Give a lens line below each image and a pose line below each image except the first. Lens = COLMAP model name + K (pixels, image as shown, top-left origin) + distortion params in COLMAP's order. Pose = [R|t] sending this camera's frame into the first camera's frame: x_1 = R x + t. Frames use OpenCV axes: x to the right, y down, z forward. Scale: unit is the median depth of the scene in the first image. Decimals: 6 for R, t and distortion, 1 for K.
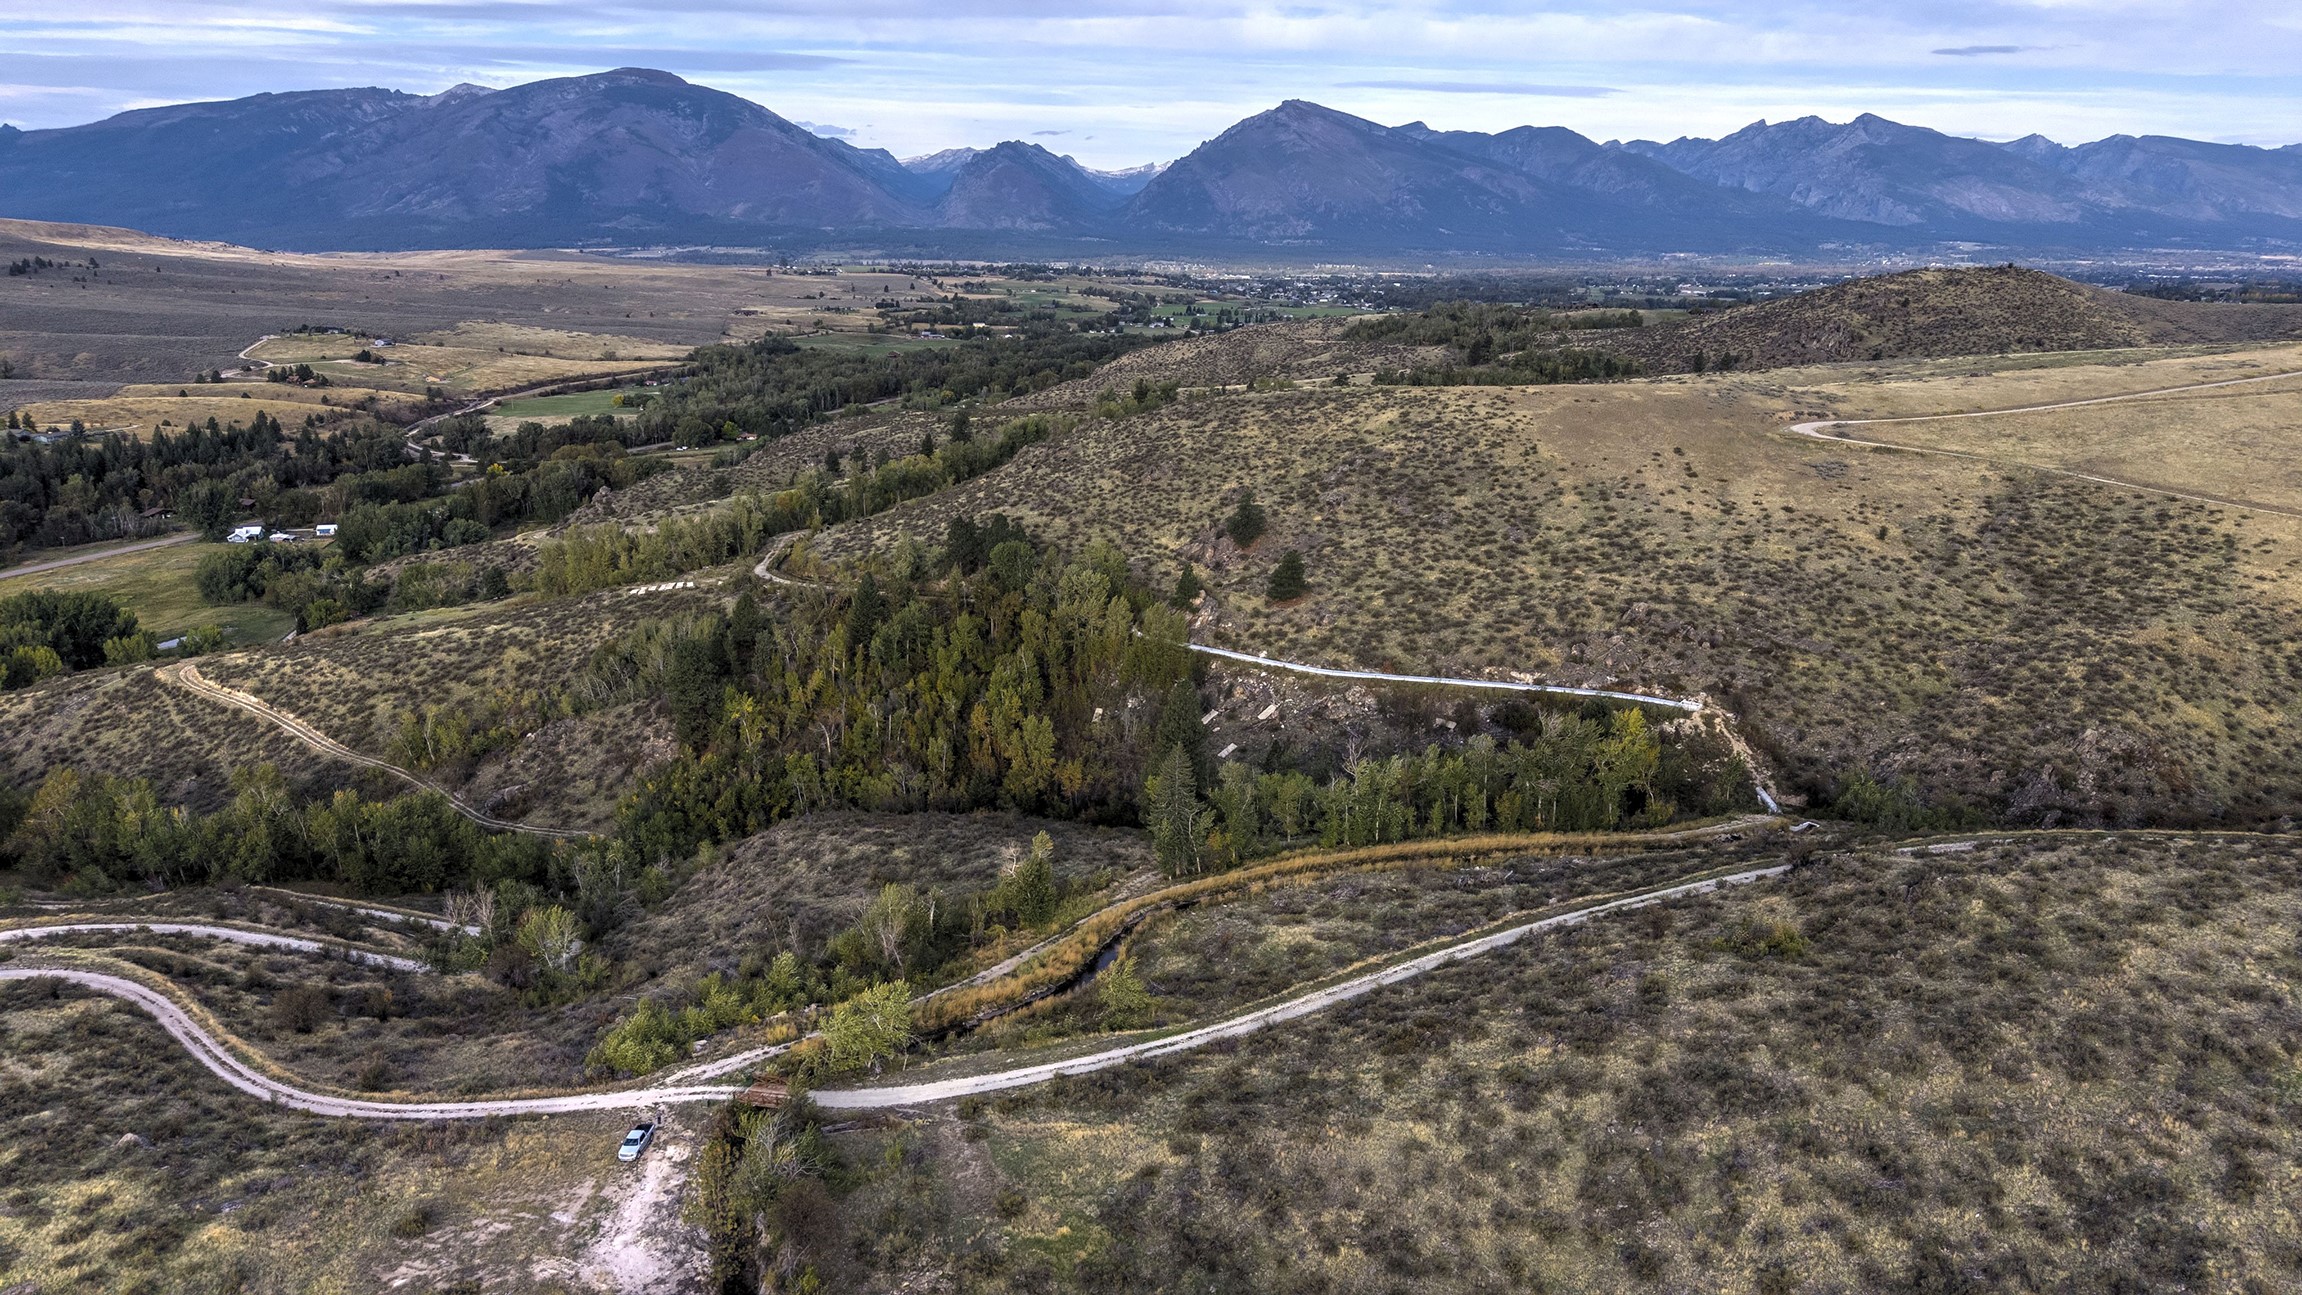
lens RADIAL K [[1523.5, 0, 1144.2], [0, 1523.5, 705.6], [0, 0, 1]] dist [0.019238, -0.024469]
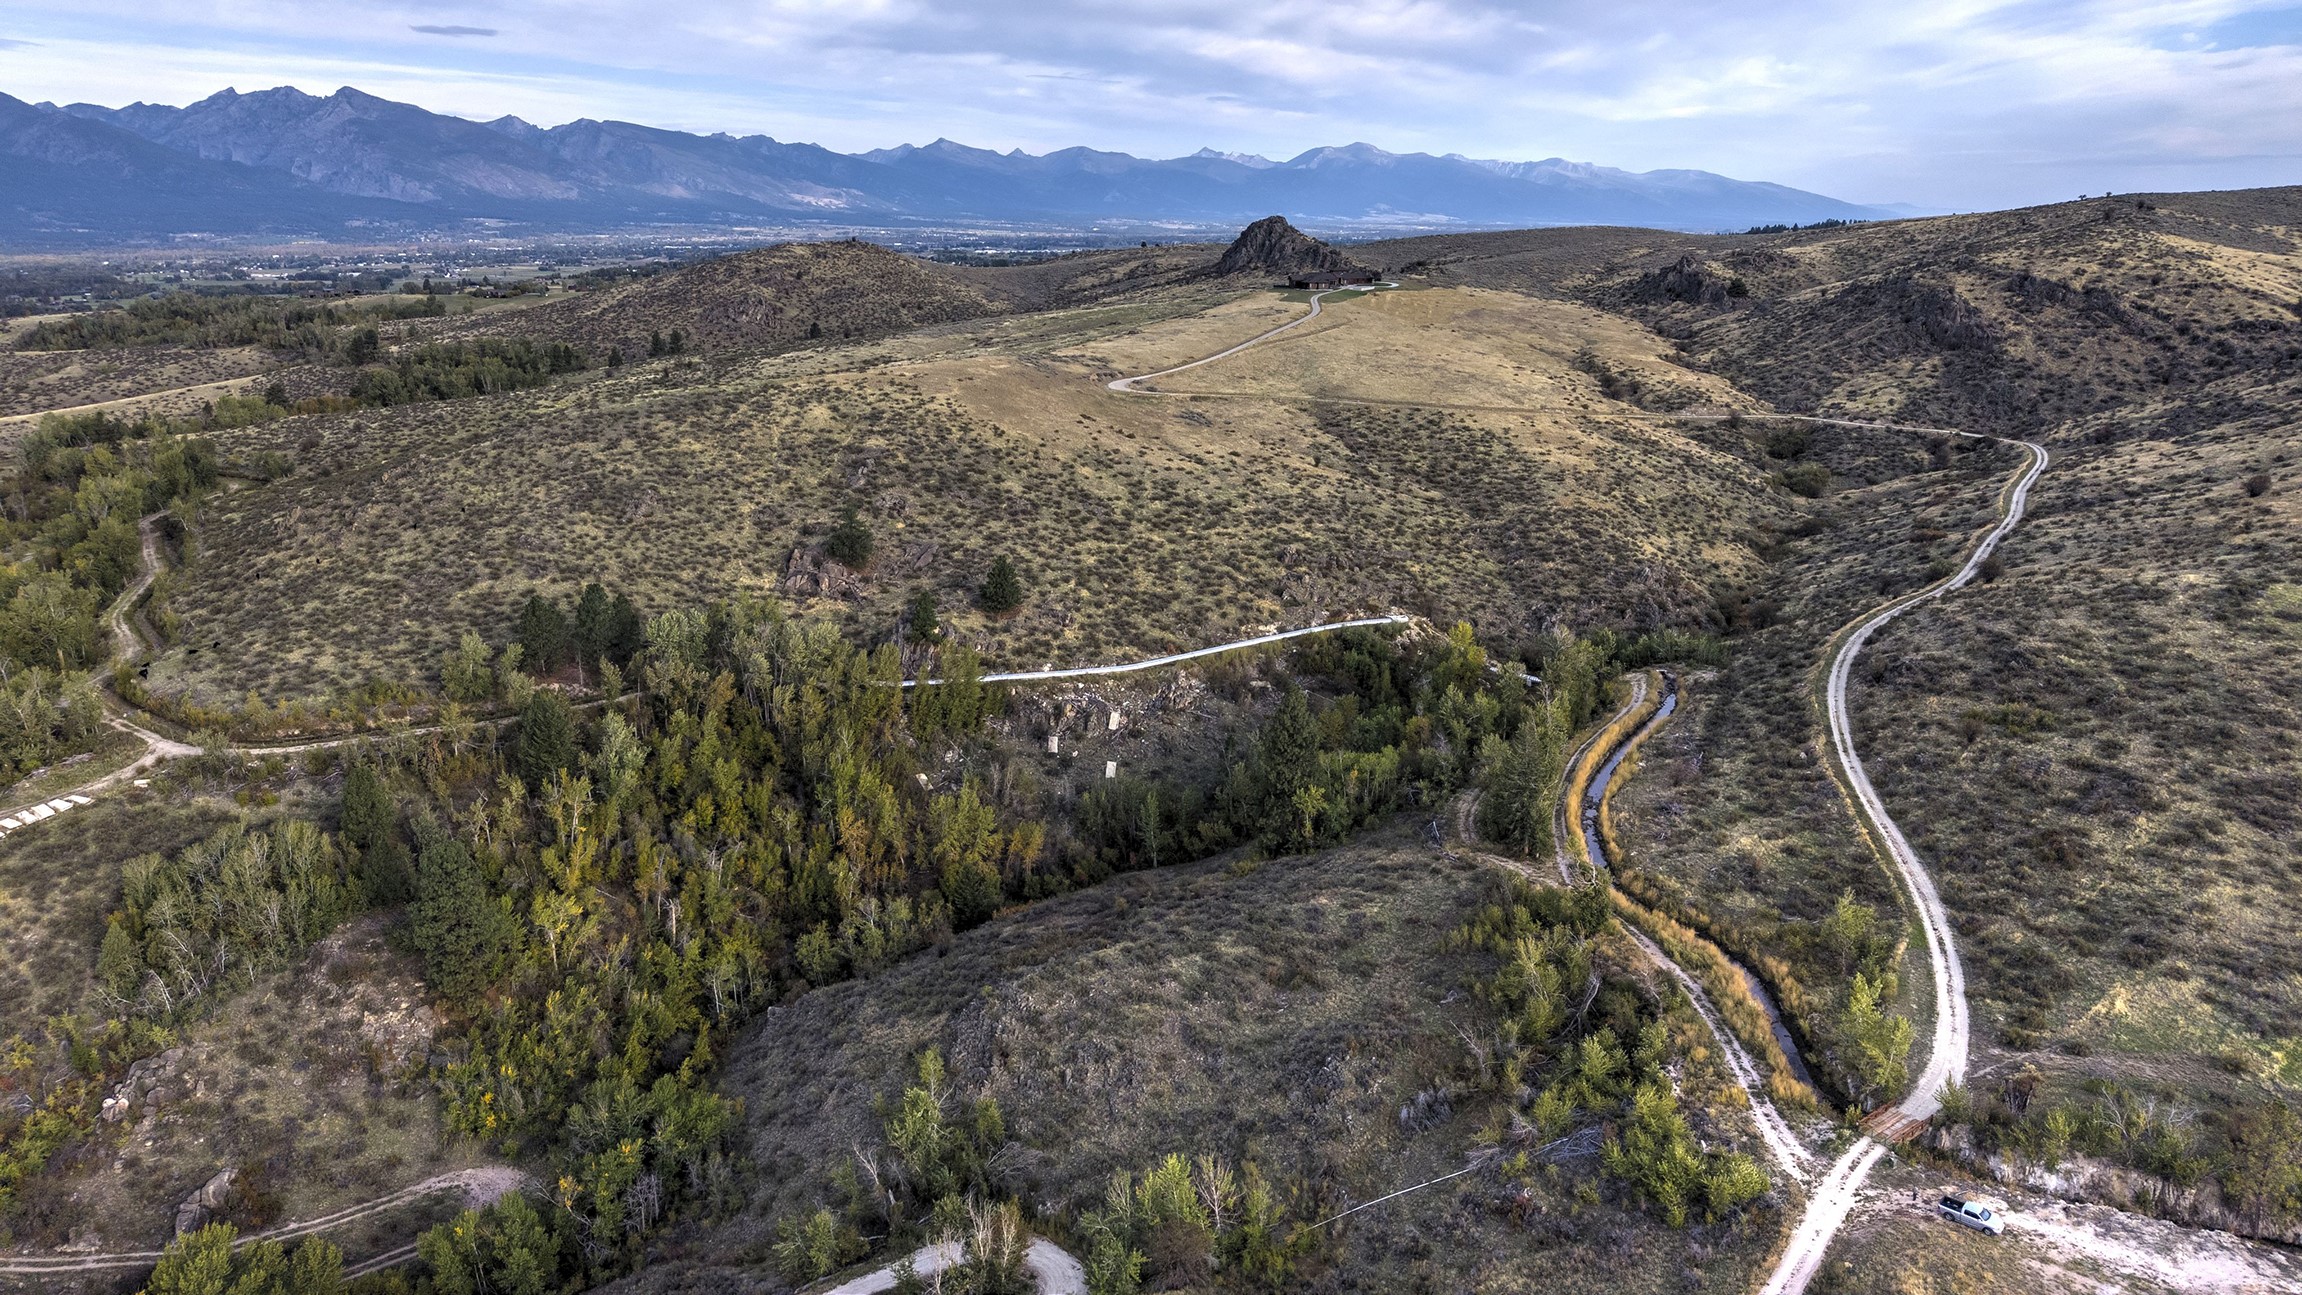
lens RADIAL K [[1541.7, 0, 1148.8], [0, 1541.7, 657.2], [0, 0, 1]] dist [0.030267, -0.029057]
pose [[0.636739, -0.220180, 0.738975, -1.192810], [0.234011, 0.968344, 0.086886, -0.221295], [-0.734713, 0.117605, 0.668107, 0.664247]]
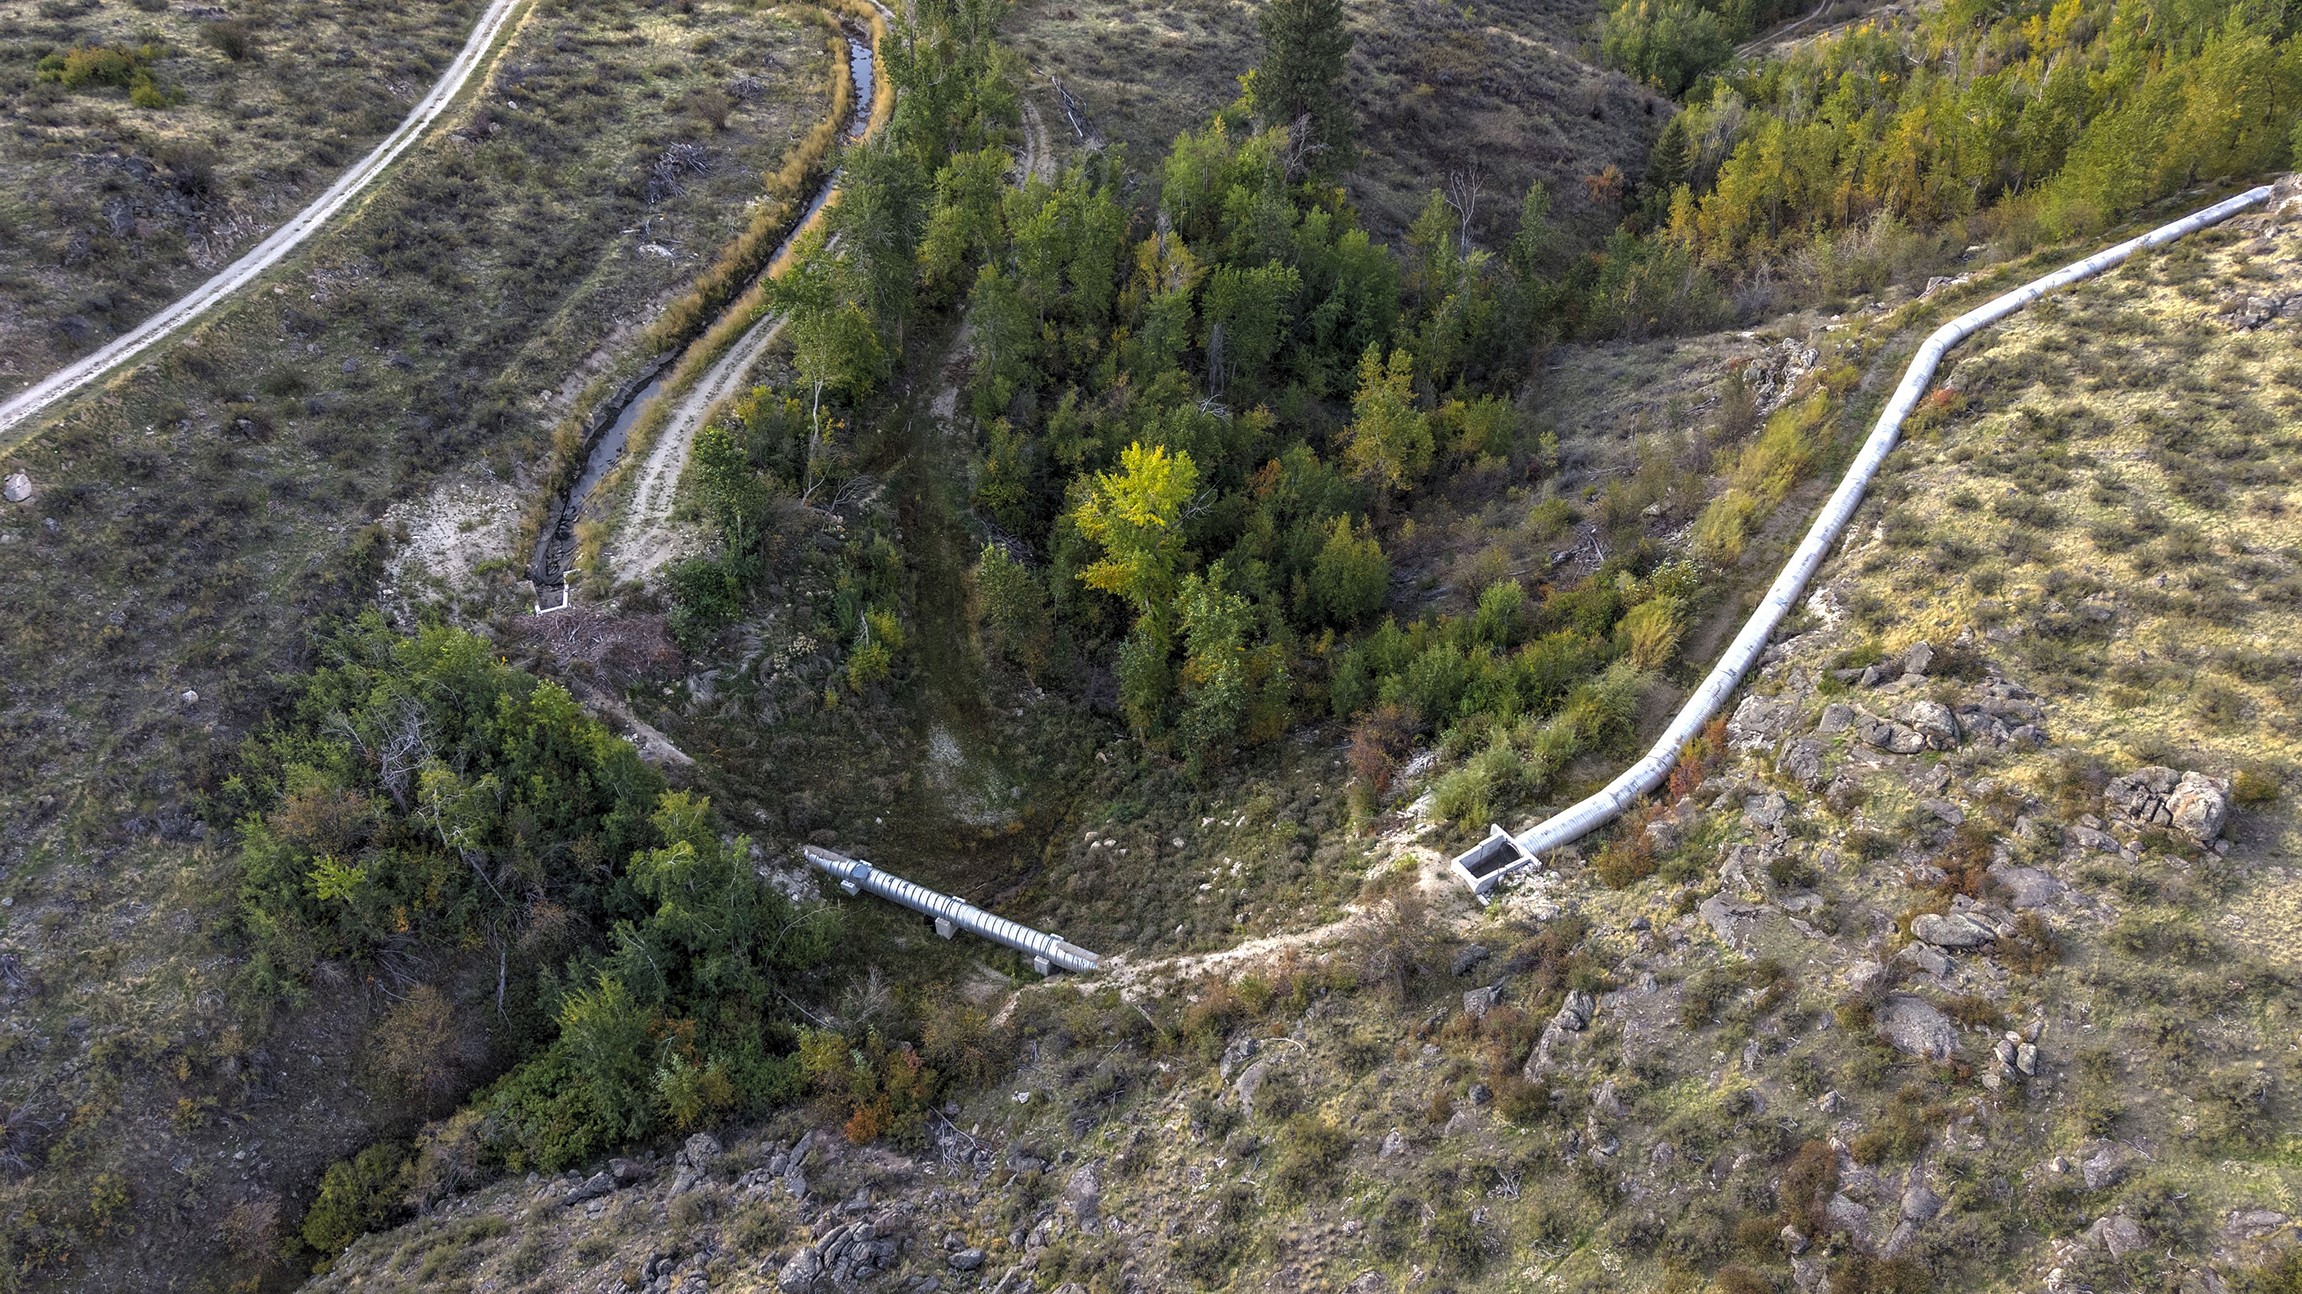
lens RADIAL K [[1541.7, 0, 1148.8], [0, 1541.7, 656.7], [0, 0, 1]] dist [0.030267, -0.029057]
pose [[-0.350779, 0.611650, -0.709111, 1.025698], [-0.267971, 0.660001, 0.701848, -0.375826], [0.897299, 0.436214, -0.067610, 1.763429]]
